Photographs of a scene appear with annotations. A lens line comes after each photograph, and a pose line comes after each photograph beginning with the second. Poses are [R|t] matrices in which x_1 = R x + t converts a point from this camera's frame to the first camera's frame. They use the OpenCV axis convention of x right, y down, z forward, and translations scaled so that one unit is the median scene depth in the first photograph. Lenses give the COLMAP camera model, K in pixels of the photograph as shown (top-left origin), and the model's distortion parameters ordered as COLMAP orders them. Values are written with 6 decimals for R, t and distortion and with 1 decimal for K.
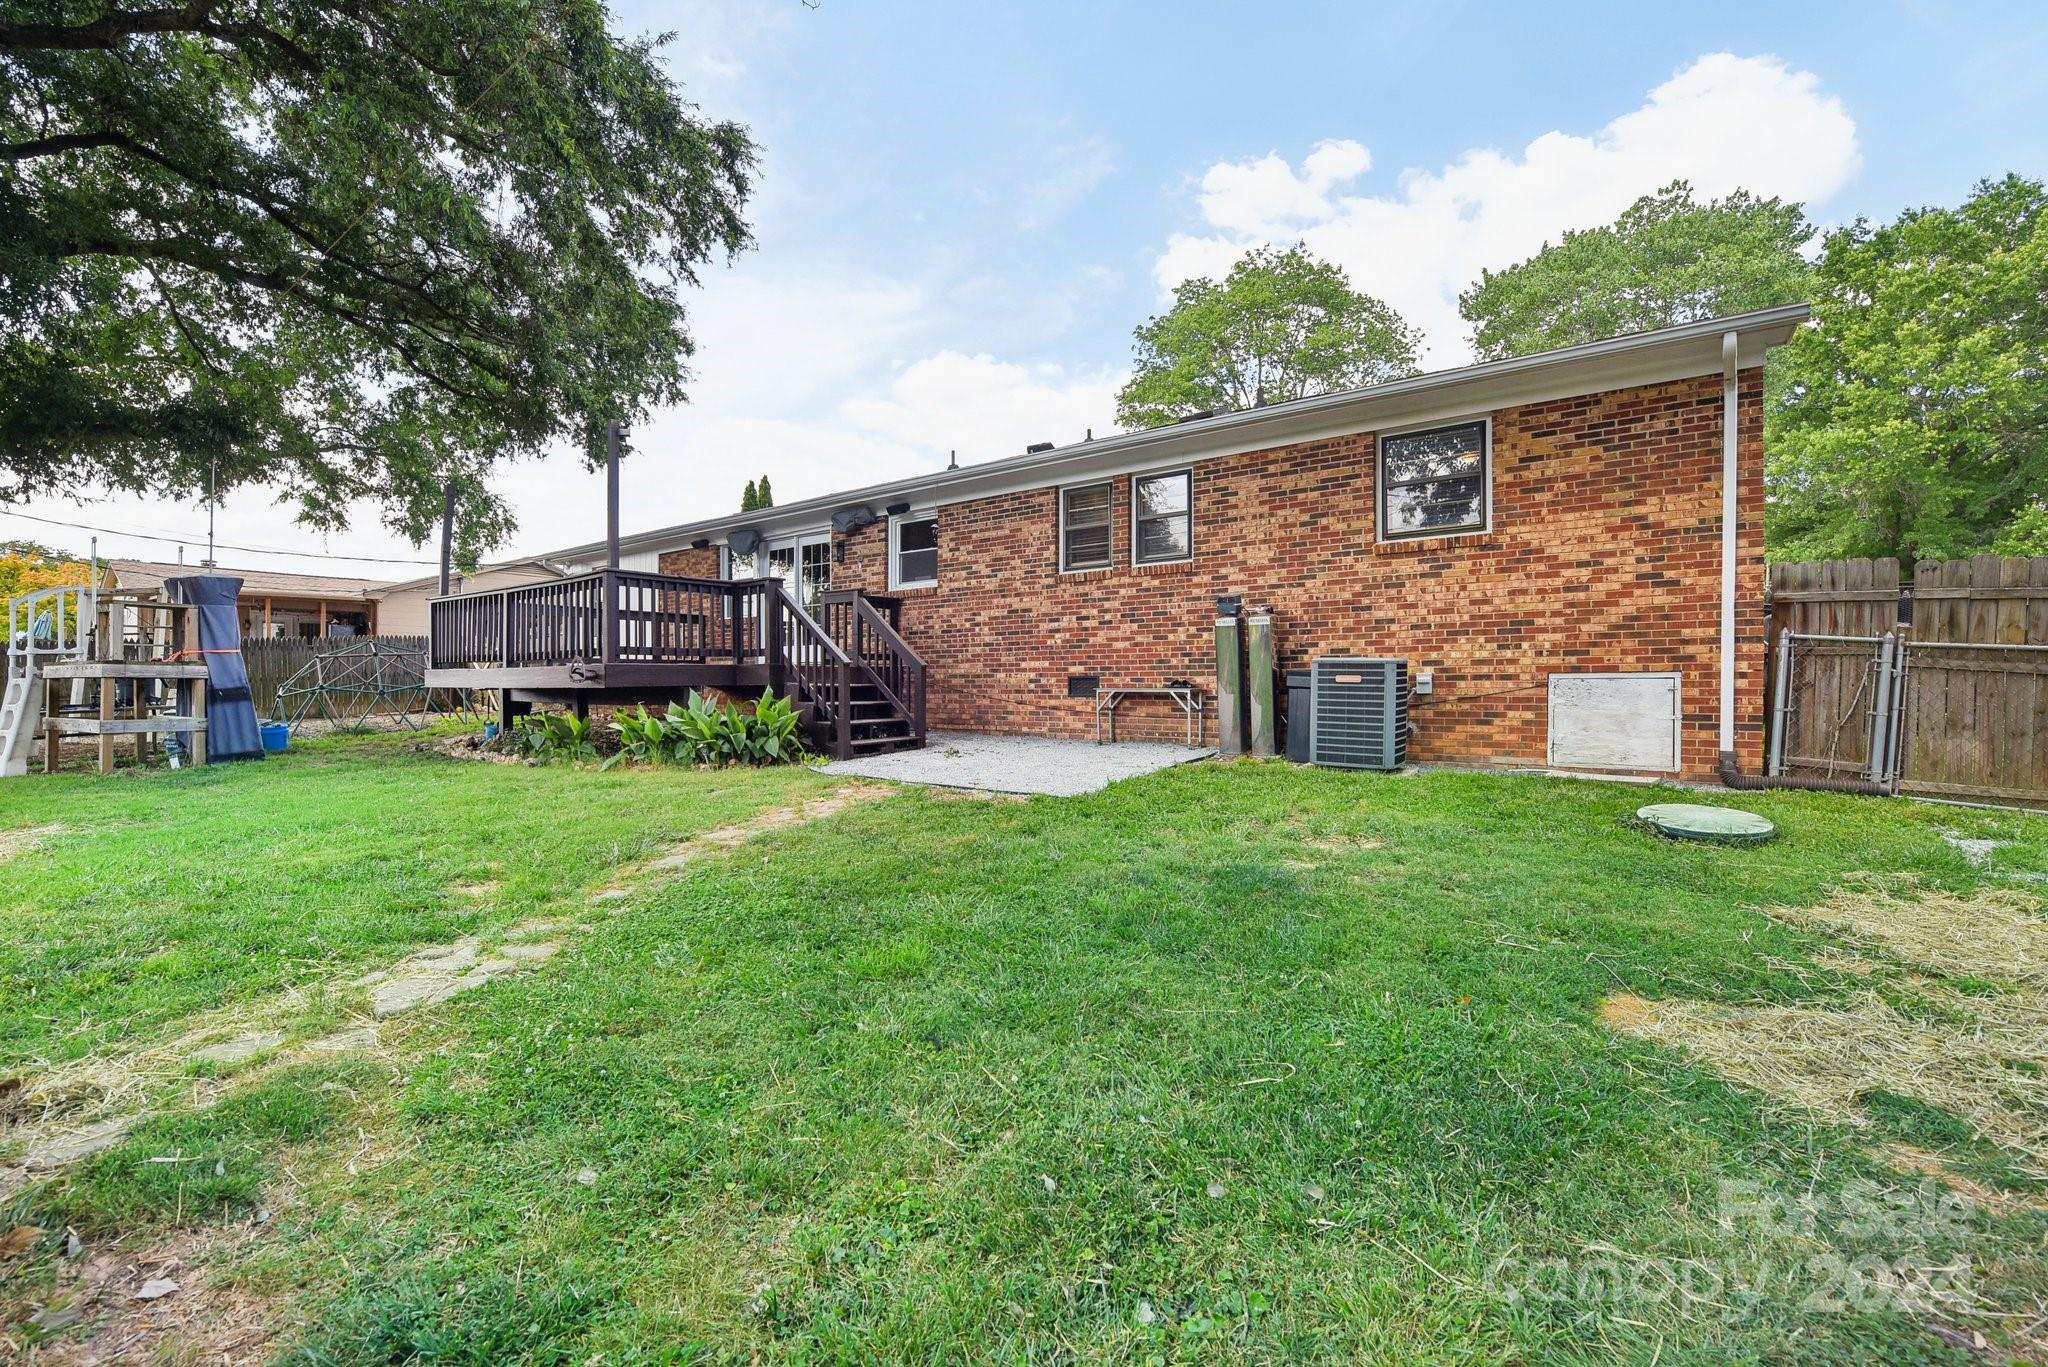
lens RADIAL K [[862.1, 0, 1026.5], [0, 862.1, 688.0], [0, 0, 1]] dist [-0.023641, -0.000031]
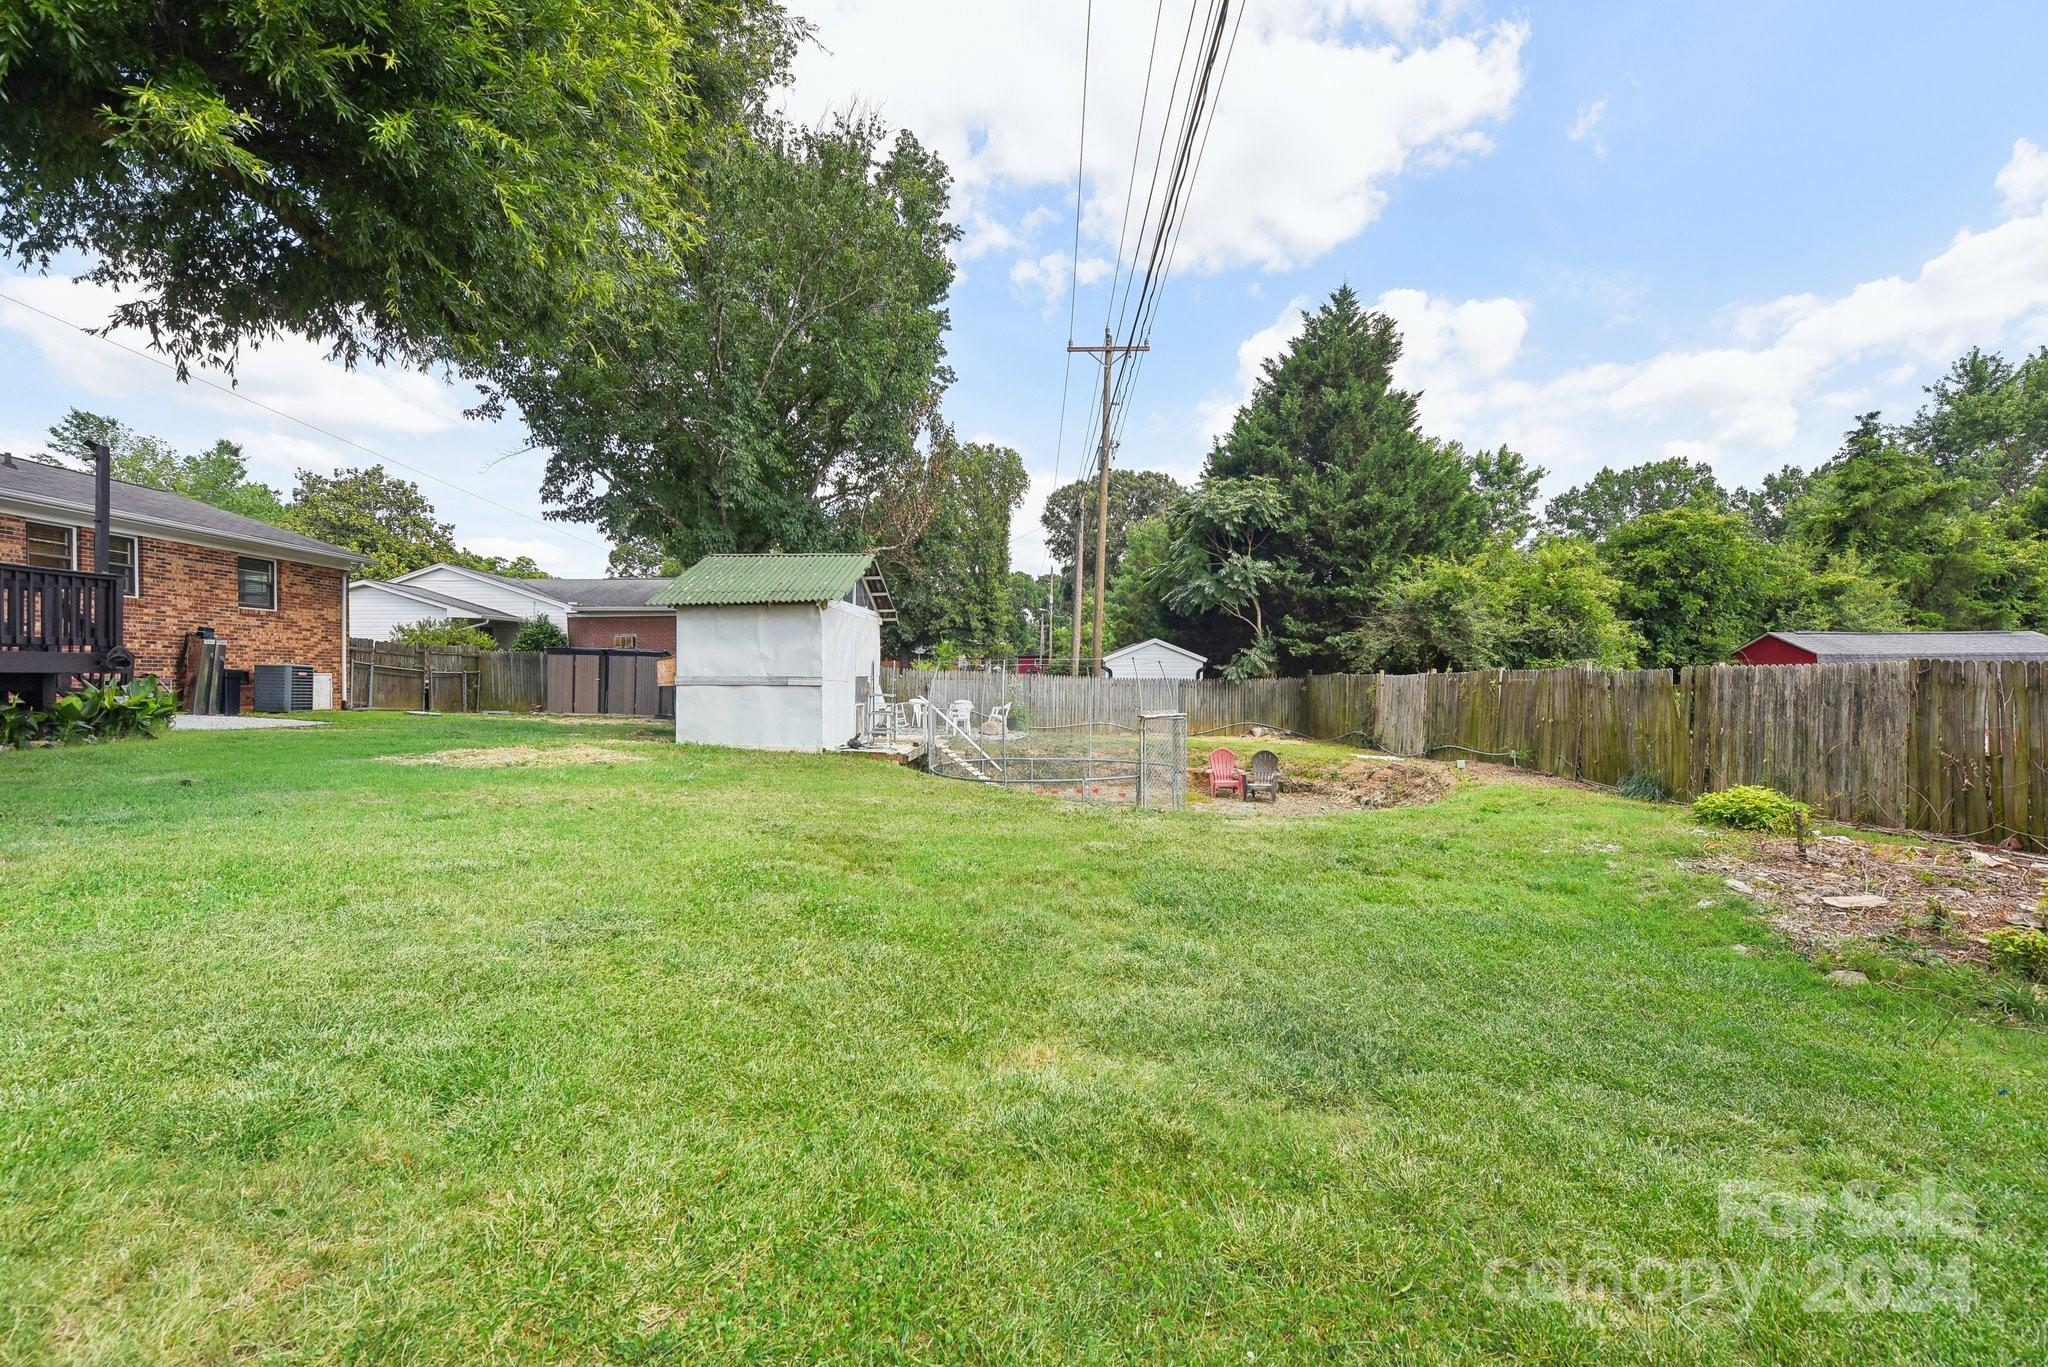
lens RADIAL K [[862.1, 0, 1014.6], [0, 862.1, 694.8], [0, 0, 1]] dist [-0.023641, -0.000031]
pose [[-0.613875, -0.008413, 0.789358, -2.155060], [0.007184, 0.999842, 0.016244, 0.017553], [-0.789370, 0.015642, -0.613718, 0.728168]]
